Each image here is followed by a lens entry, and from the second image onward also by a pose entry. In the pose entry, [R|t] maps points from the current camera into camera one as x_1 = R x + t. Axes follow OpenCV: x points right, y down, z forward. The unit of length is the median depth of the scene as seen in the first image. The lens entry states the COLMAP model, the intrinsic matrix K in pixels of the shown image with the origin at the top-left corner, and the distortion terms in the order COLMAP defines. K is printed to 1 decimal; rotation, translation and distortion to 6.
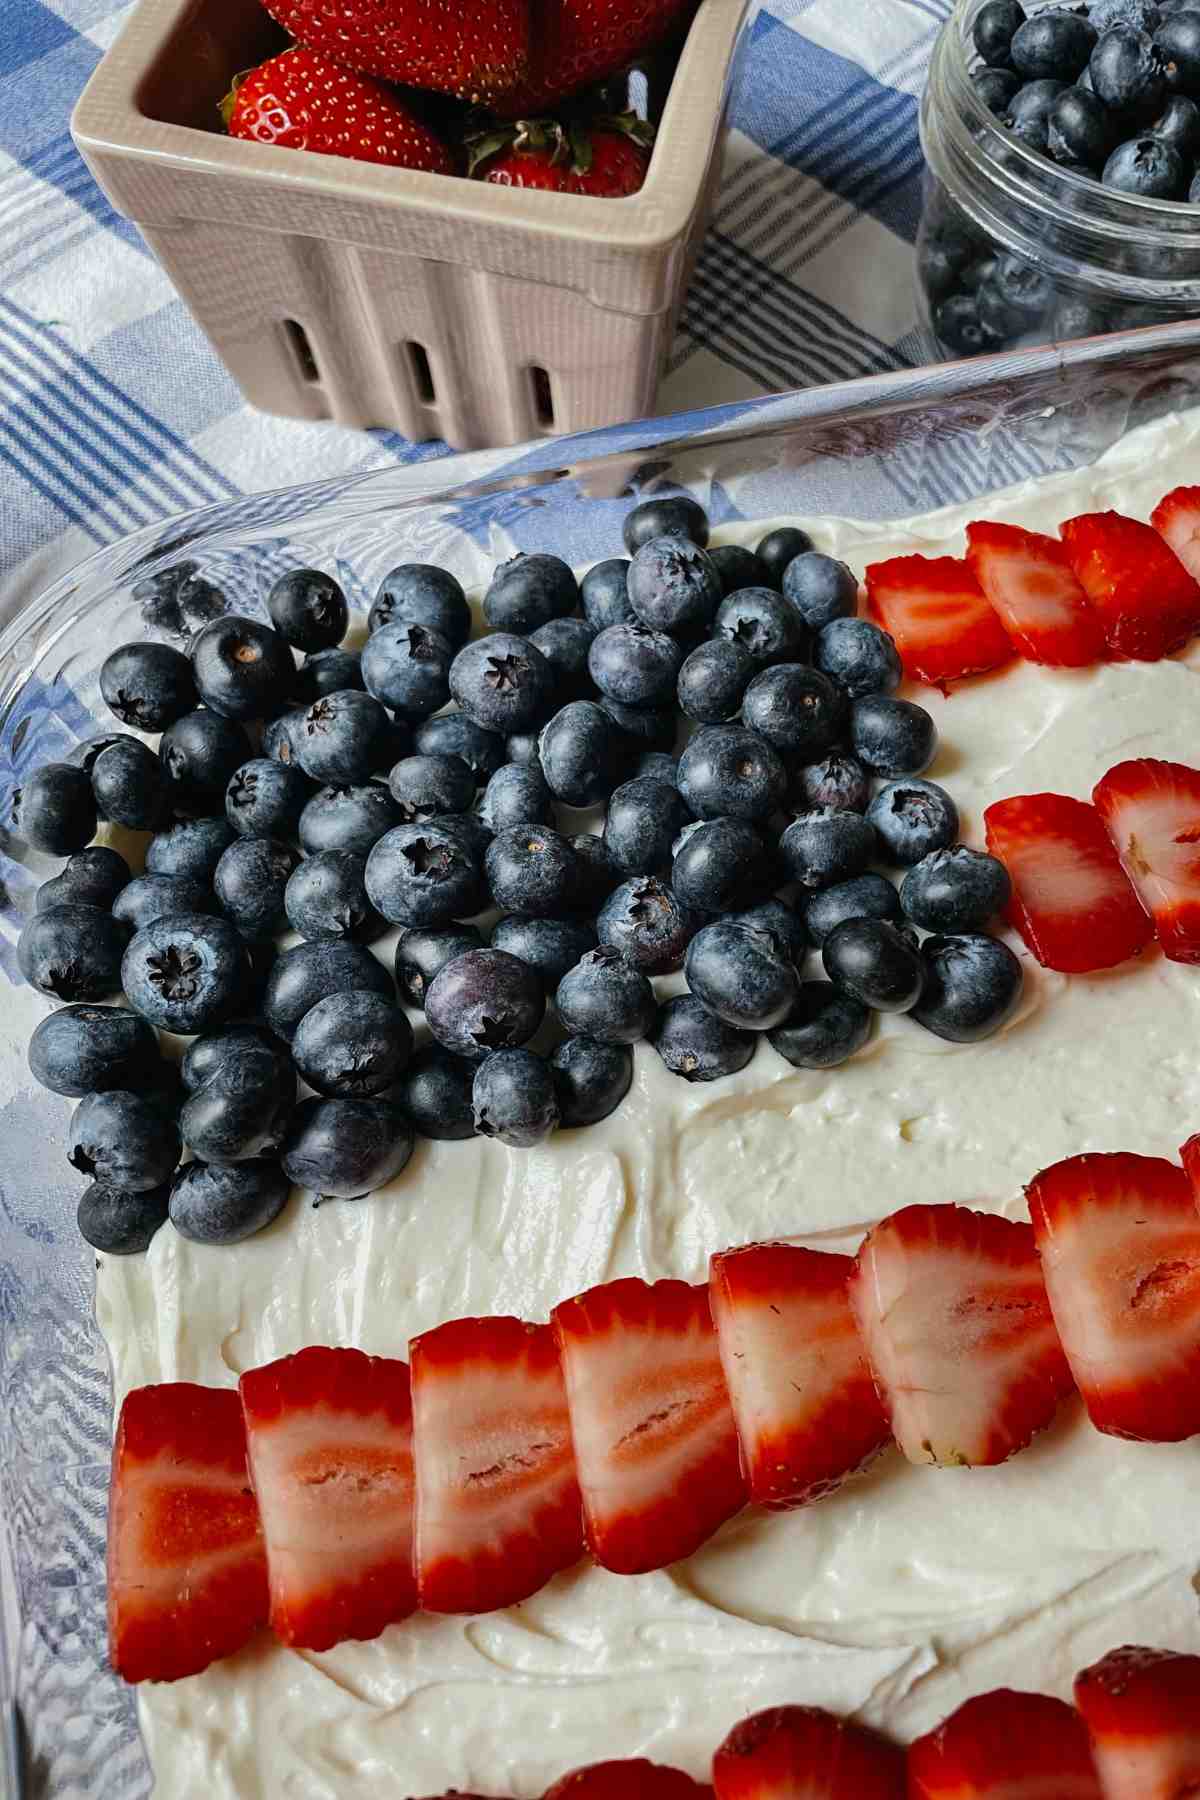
lens RADIAL K [[1359.6, 0, 691.4], [0, 1359.6, 895.7], [0, 0, 1]] dist [0.109815, -0.183982]
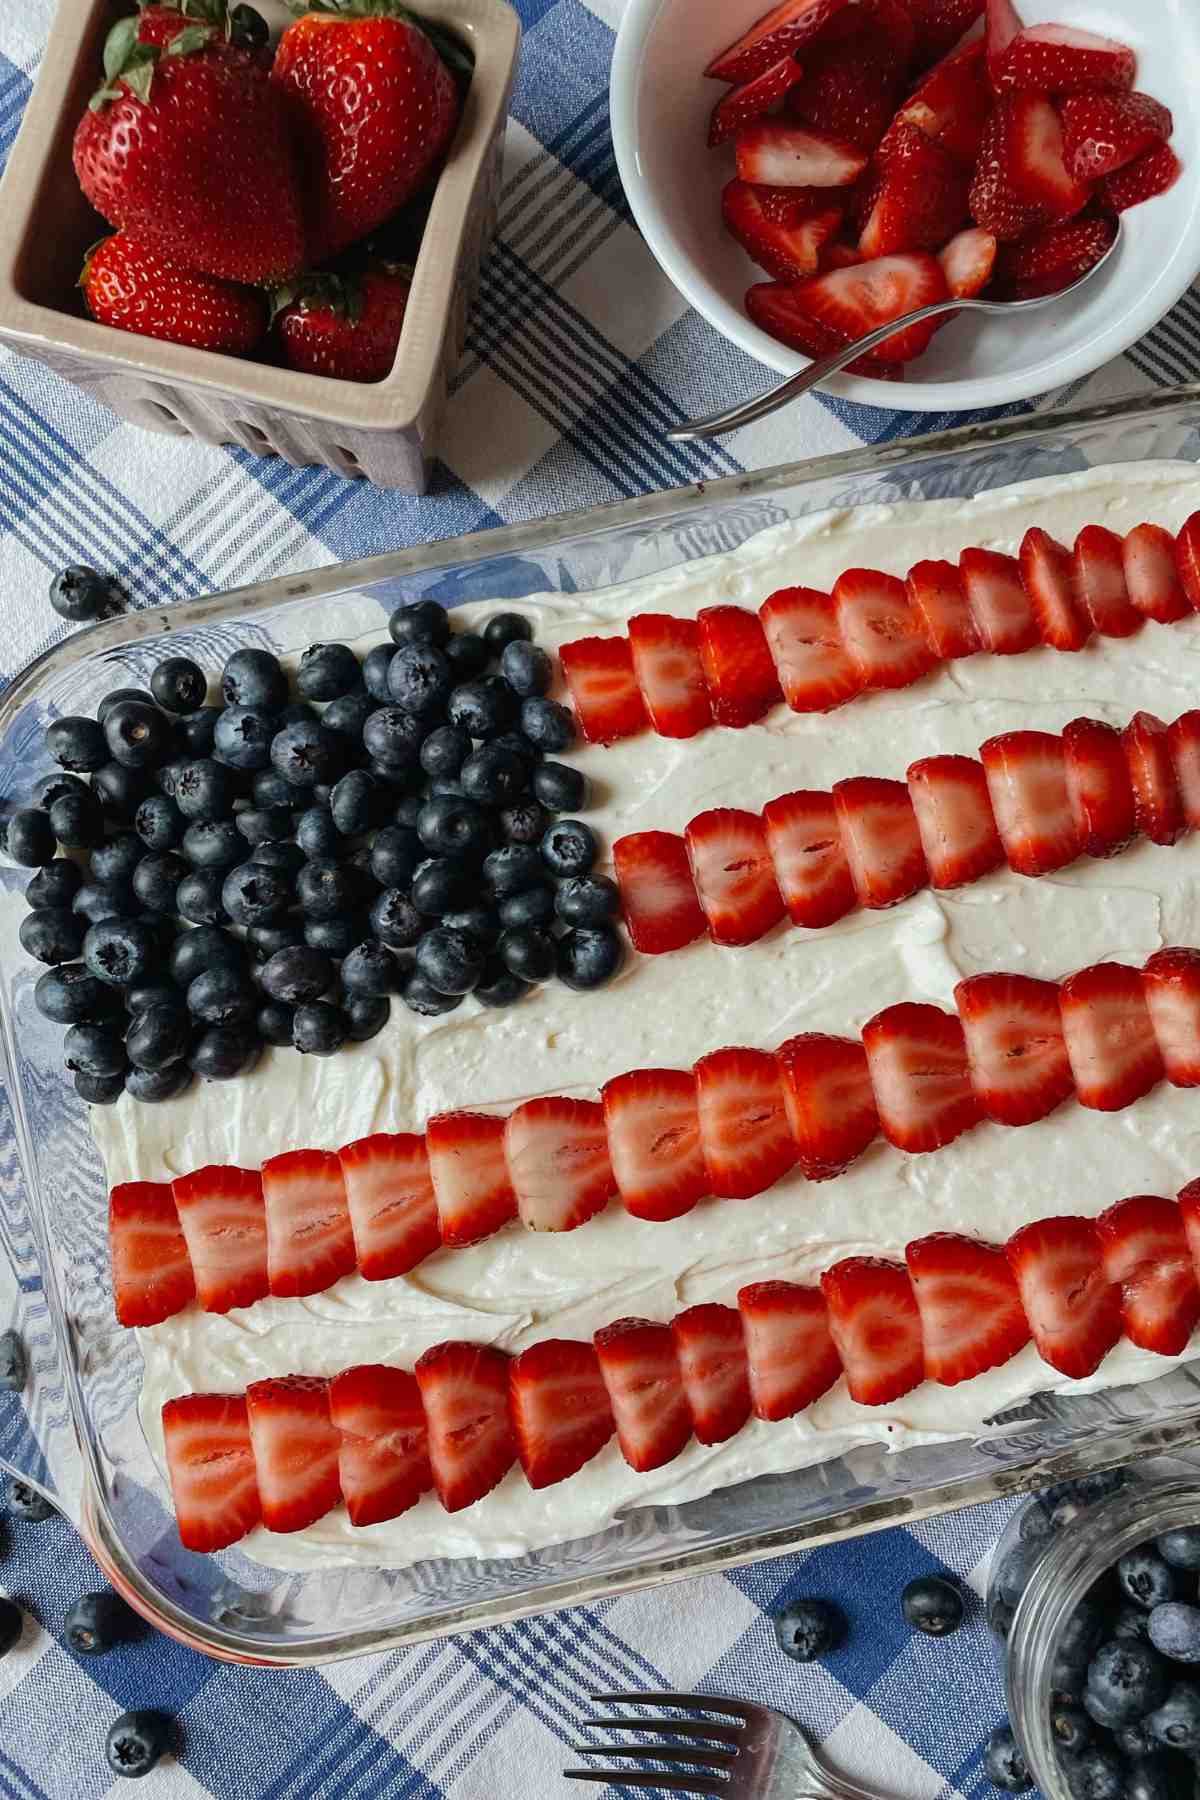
lens RADIAL K [[1356.1, 0, 660.4], [0, 1356.1, 892.2], [0, 0, 1]] dist [0.080662, -0.101695]
pose [[0.999784, 0.019589, -0.006898, 0.303848], [-0.016287, 0.945641, 0.324804, -0.566425], [0.012885, -0.324621, 0.945756, -0.556948]]
